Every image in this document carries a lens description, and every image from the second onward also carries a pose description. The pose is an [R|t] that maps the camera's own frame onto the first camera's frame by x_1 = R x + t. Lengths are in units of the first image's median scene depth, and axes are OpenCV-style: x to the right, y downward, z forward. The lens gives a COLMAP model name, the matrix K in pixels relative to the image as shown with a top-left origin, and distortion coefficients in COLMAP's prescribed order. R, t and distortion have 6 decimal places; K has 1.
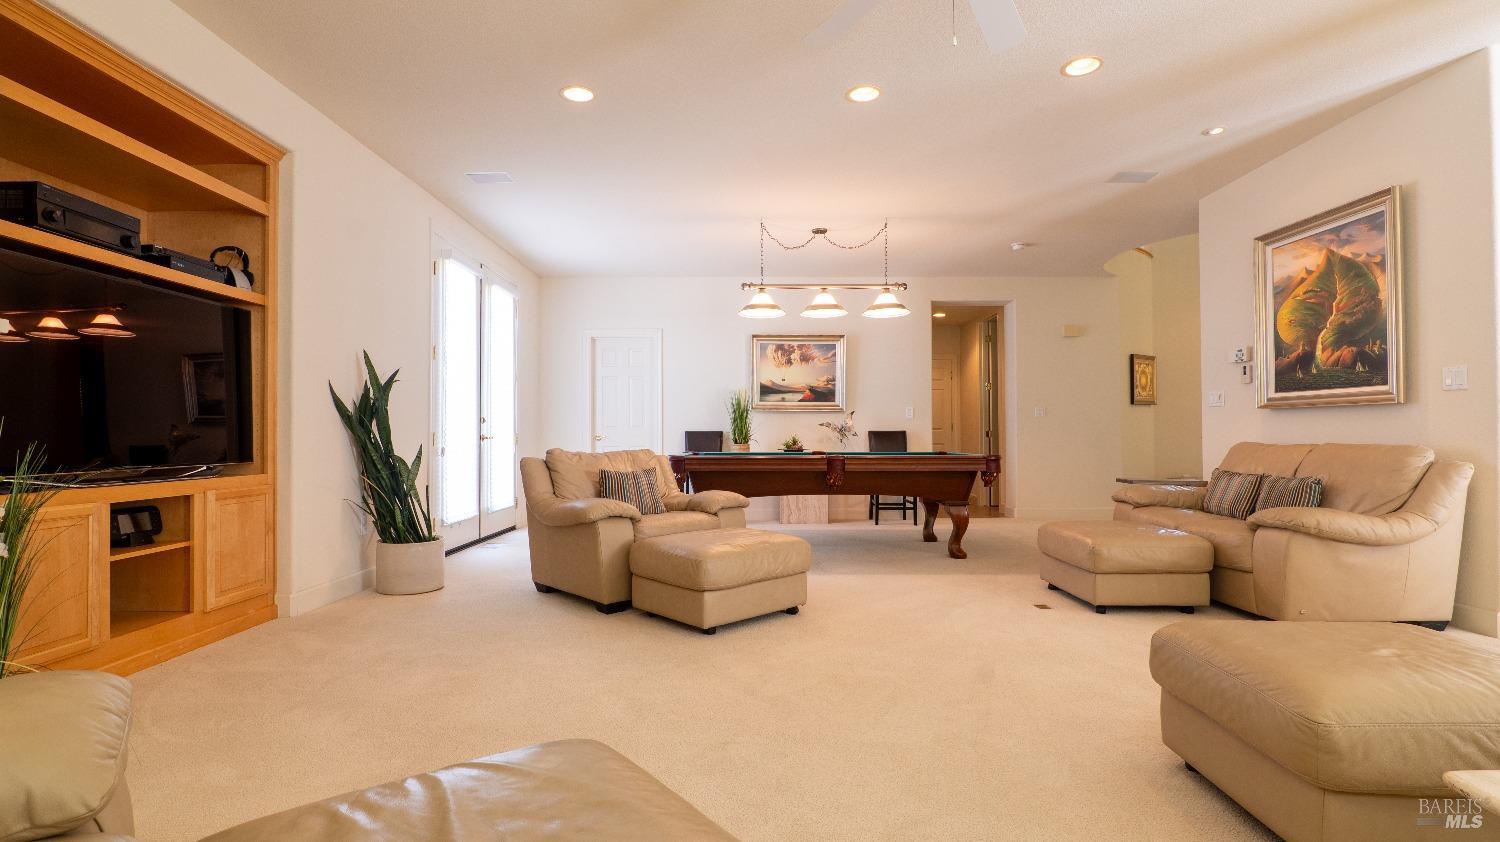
lens RADIAL K [[698.2, 0, 752.5], [0, 698.2, 423.0], [0, 0, 1]] dist [-0.021086, 0.006404]
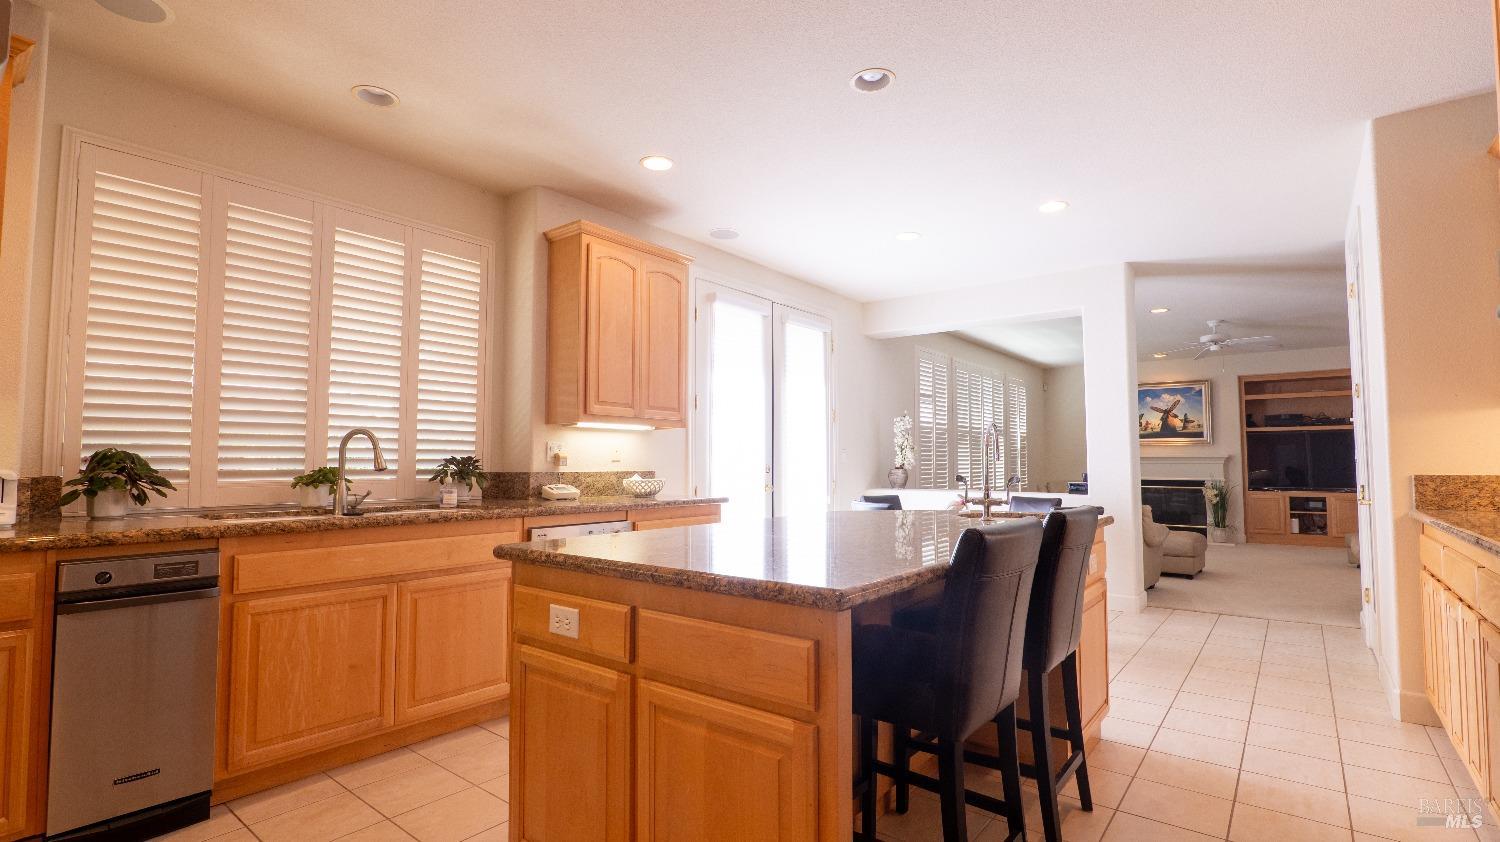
lens RADIAL K [[698.2, 0, 752.5], [0, 698.2, 423.0], [0, 0, 1]] dist [-0.021086, 0.006404]
pose [[-0.622787, -0.047074, -0.780974, 2.228252], [0.014717, 0.997307, -0.071850, -0.030486], [0.782253, -0.056241, -0.620417, 0.643225]]
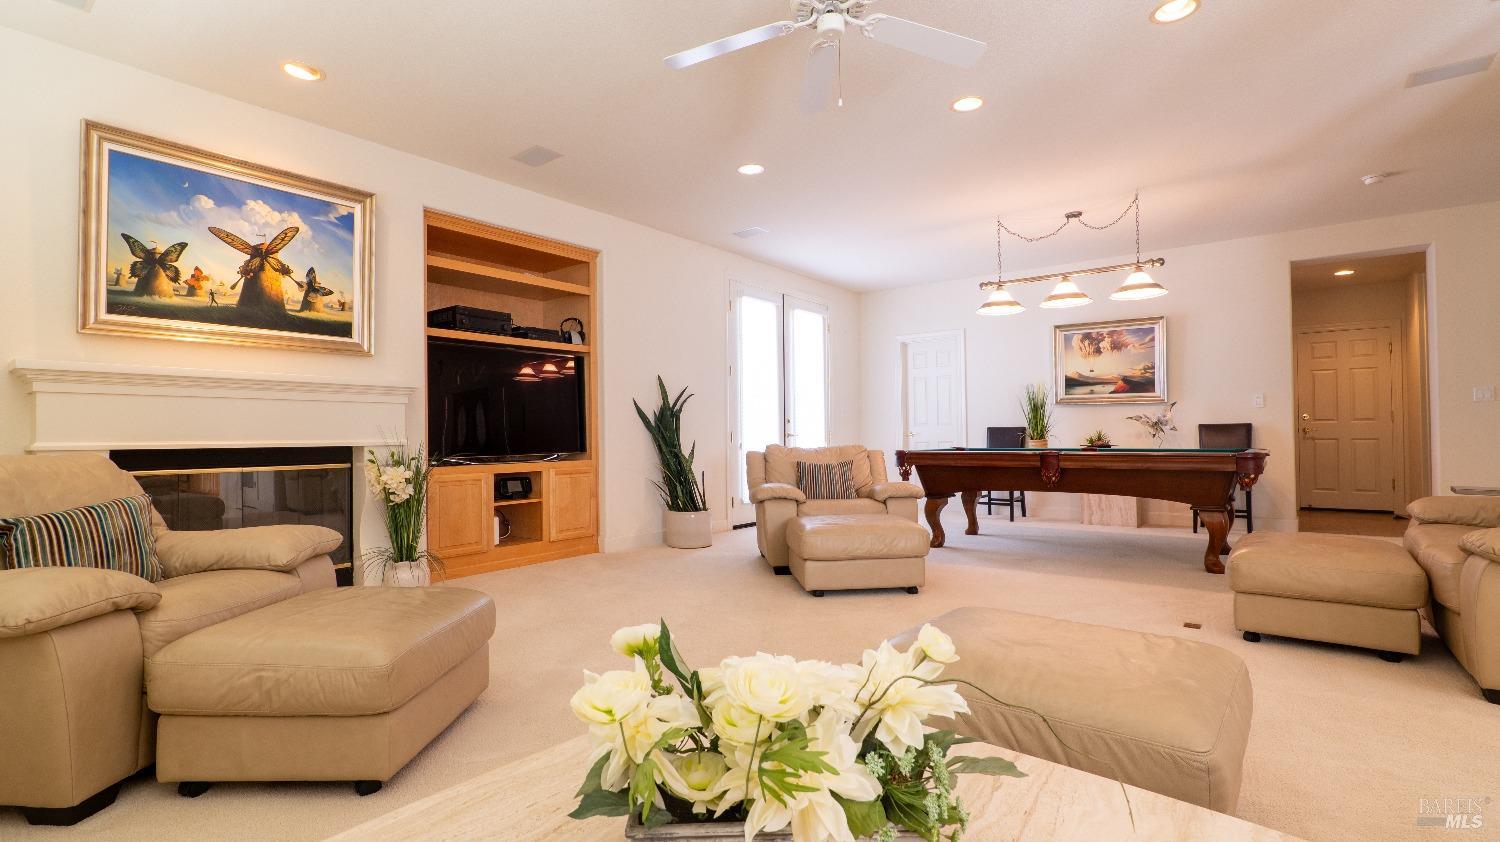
lens RADIAL K [[698.2, 0, 752.5], [0, 698.2, 423.0], [0, 0, 1]] dist [-0.021086, 0.006404]
pose [[0.789119, -0.017075, -0.614004, 0.435645], [0.020734, 0.999784, -0.001157, -0.000846], [0.613891, -0.011818, 0.789302, -0.021535]]
